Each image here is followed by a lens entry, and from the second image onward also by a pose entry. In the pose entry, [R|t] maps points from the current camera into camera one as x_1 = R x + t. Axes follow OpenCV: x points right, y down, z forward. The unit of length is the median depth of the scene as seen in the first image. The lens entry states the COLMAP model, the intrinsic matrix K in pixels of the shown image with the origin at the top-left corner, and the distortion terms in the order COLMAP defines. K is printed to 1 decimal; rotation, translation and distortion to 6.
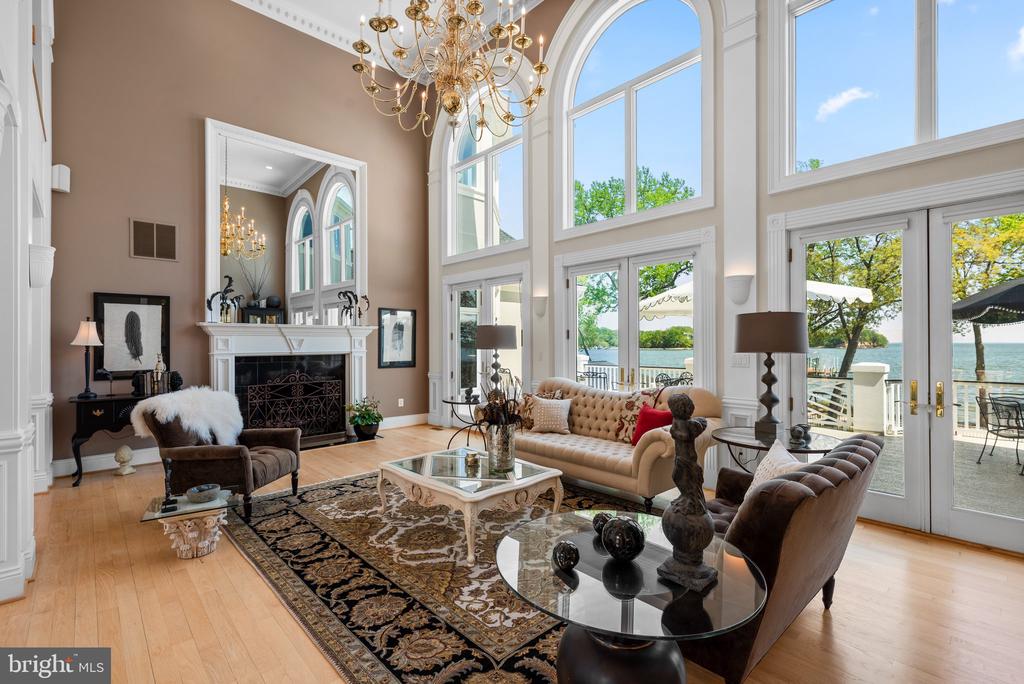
lens RADIAL K [[467.6, 0, 512.0], [0, 467.6, 342.0], [0, 0, 1]] dist [-0.000799, -0.000152]
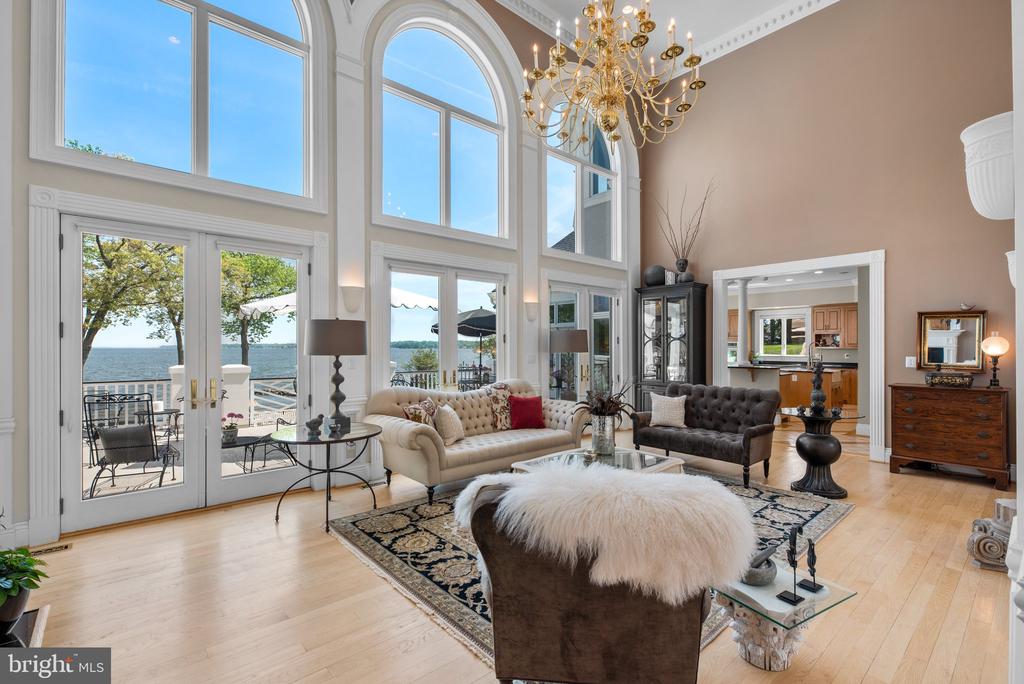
lens RADIAL K [[467.6, 0, 512.0], [0, 467.6, 342.0], [0, 0, 1]] dist [-0.000799, -0.000152]
pose [[0.033956, 0.002797, 0.999419, -0.928989], [0.003141, 0.999991, -0.002906, -0.008888], [-0.999418, 0.003238, 0.033947, 0.904724]]
